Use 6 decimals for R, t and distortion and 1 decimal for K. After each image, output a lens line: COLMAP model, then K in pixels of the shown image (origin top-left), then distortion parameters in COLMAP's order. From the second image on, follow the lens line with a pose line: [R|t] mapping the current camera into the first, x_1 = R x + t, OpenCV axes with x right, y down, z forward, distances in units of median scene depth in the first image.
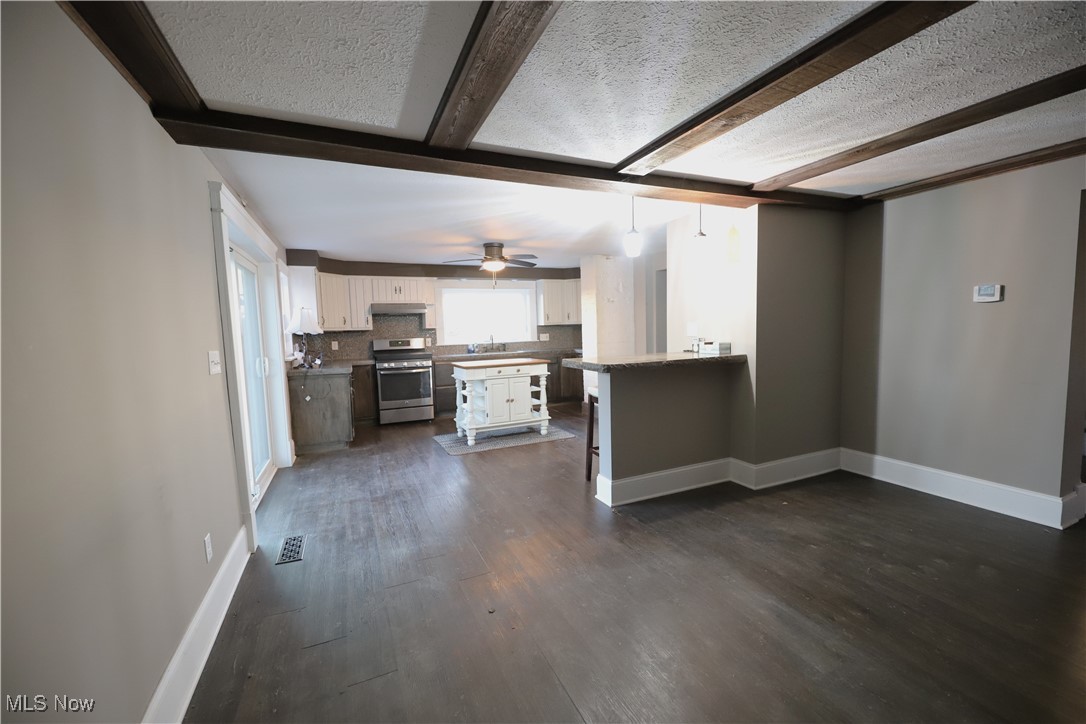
lens RADIAL K [[434.2, 0, 538.5], [0, 434.2, 363.4], [0, 0, 1]] dist [0.000548, -0.004009]
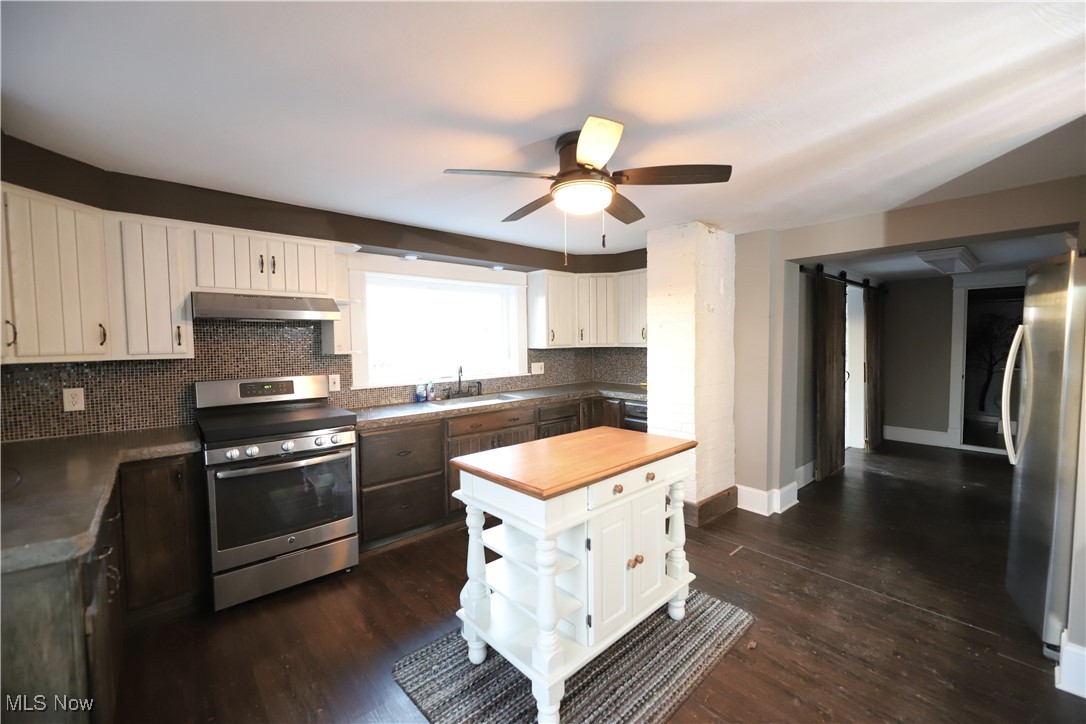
lens RADIAL K [[434.2, 0, 538.5], [0, 434.2, 363.4], [0, 0, 1]] dist [0.000548, -0.004009]
pose [[0.952734, 0.001861, 0.303801, -0.199171], [0.009397, 0.999322, -0.035590, -0.054936], [-0.303662, 0.036762, 0.952070, 0.519244]]
